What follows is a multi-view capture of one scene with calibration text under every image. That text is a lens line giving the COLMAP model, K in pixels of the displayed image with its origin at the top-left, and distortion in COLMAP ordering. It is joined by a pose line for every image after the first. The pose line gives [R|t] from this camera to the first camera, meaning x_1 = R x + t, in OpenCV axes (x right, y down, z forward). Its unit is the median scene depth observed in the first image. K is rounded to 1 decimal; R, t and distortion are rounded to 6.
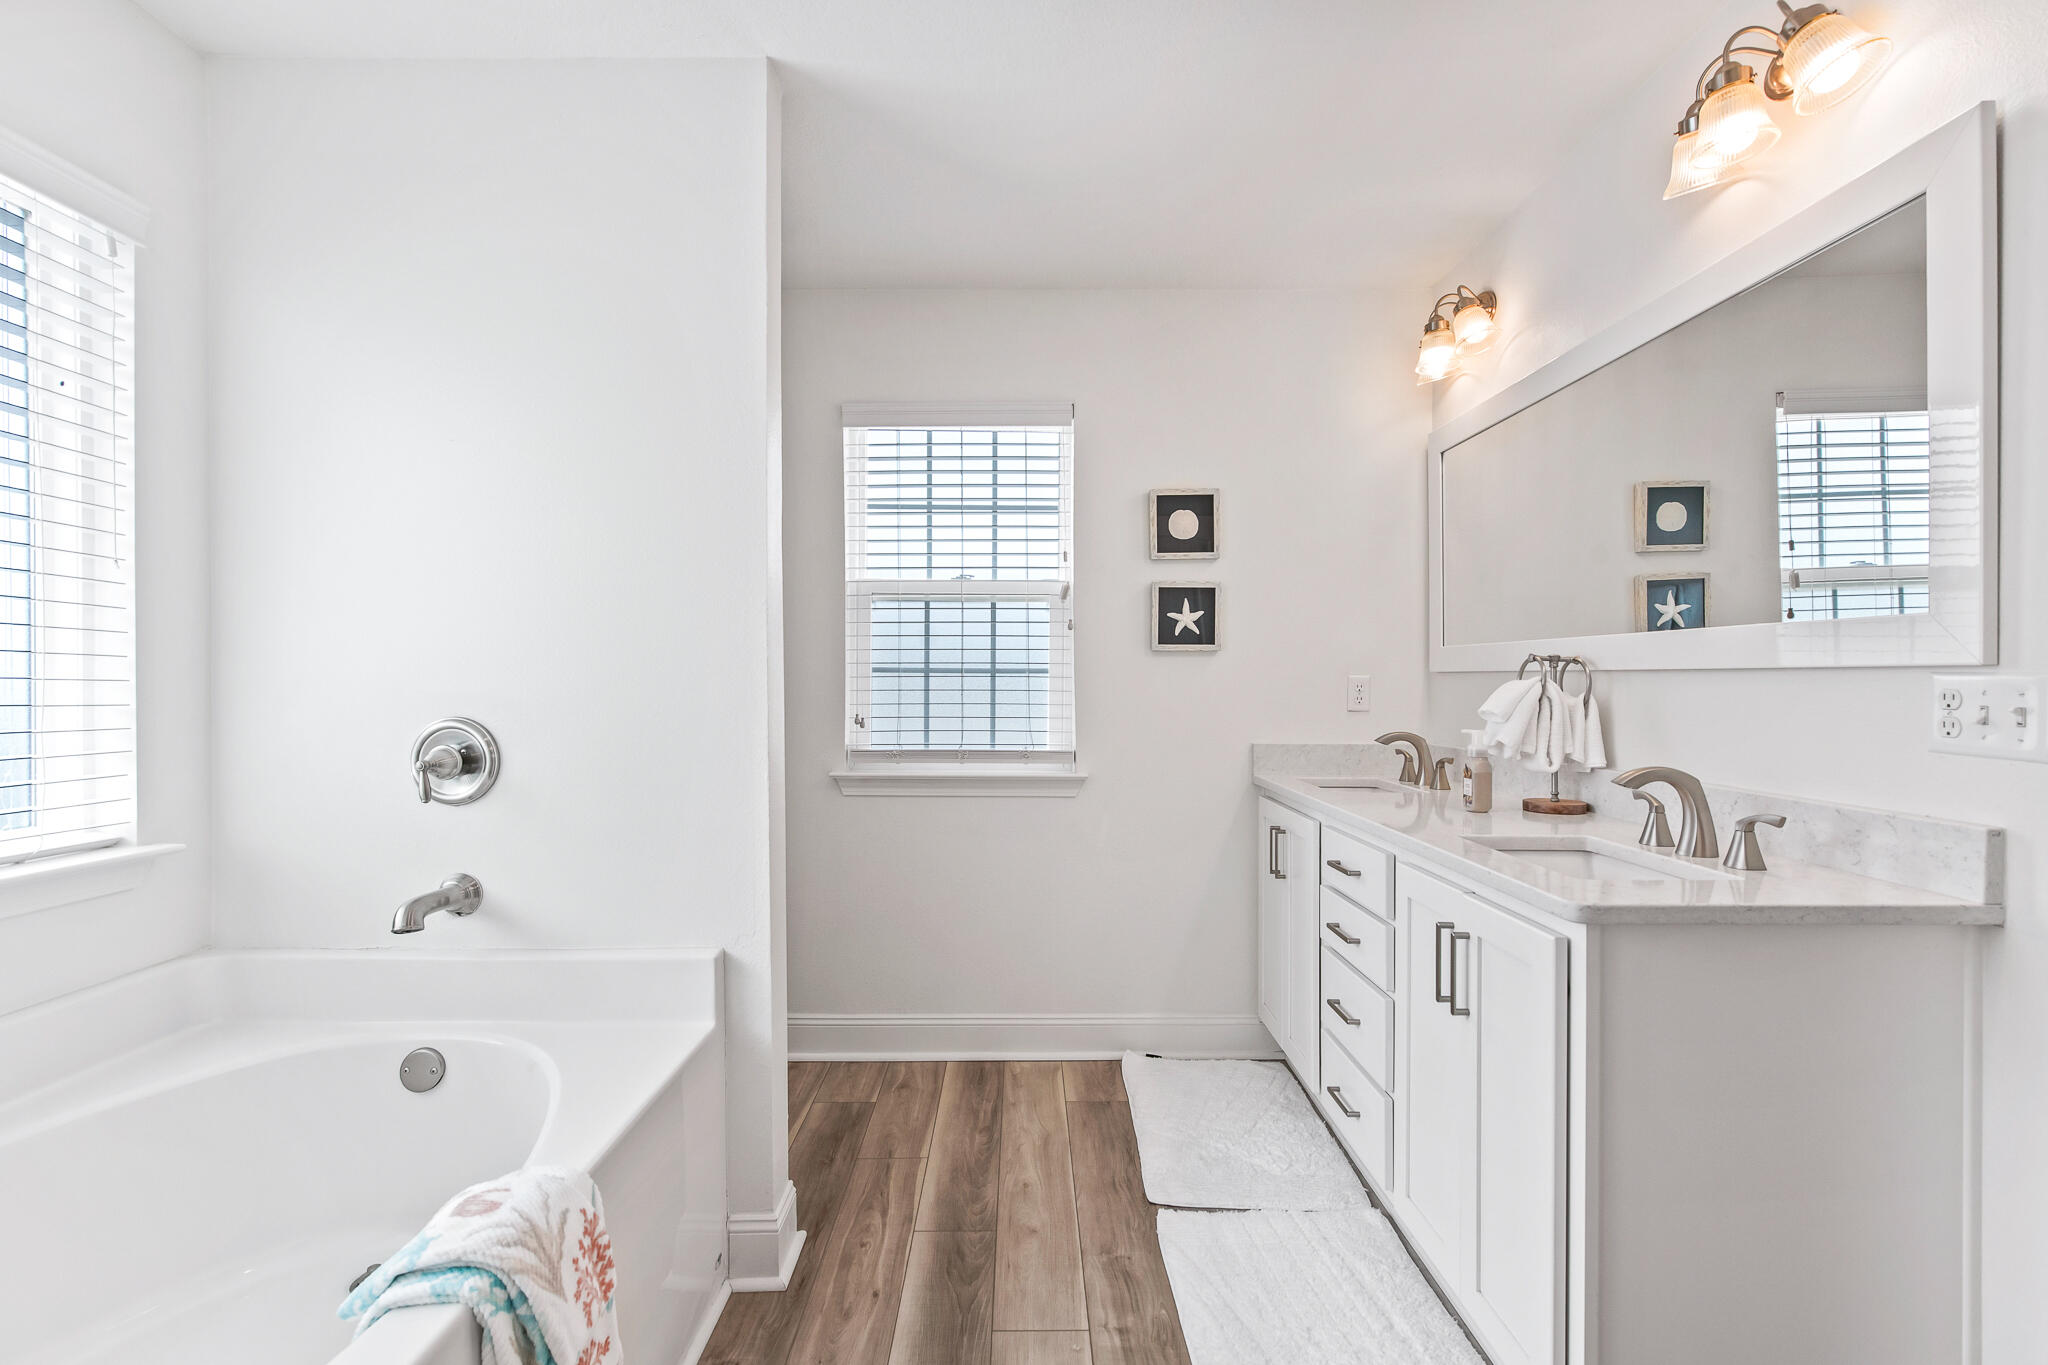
lens RADIAL K [[943.3, 0, 1024.0], [0, 943.3, 682.5], [0, 0, 1]] dist [-0.003275, -0.000945]
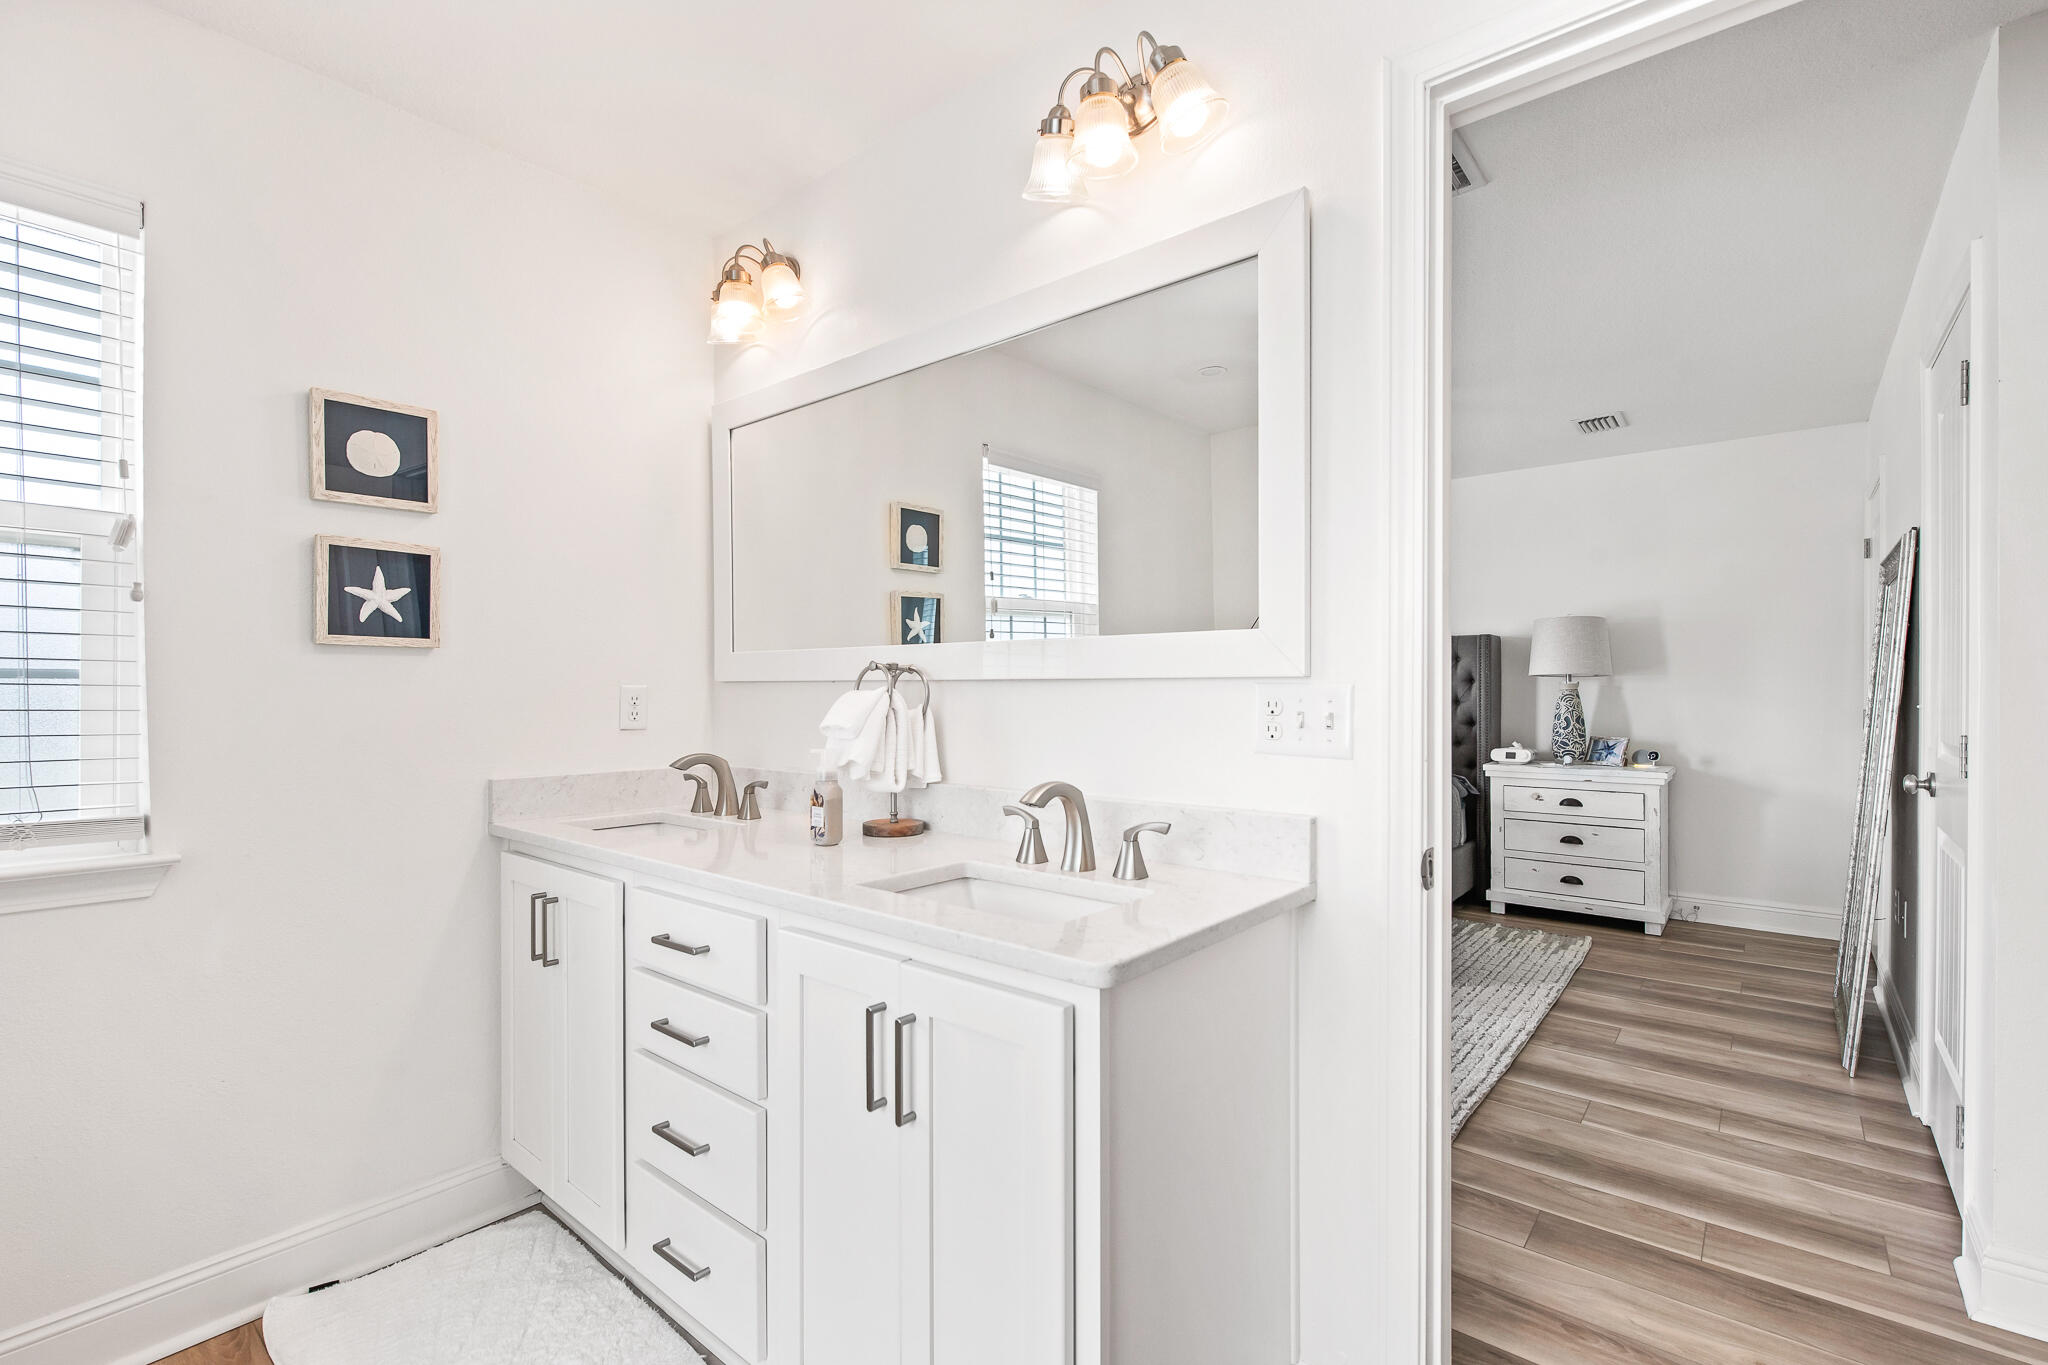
lens RADIAL K [[899.5, 0, 1013.4], [0, 899.5, 694.0], [0, 0, 1]] dist [-0.002818, -0.001263]
pose [[0.641570, -0.002087, 0.767062, -0.028272], [0.002807, 0.999996, 0.000372, 0.000901], [-0.767060, 0.001915, 0.641573, 0.291178]]
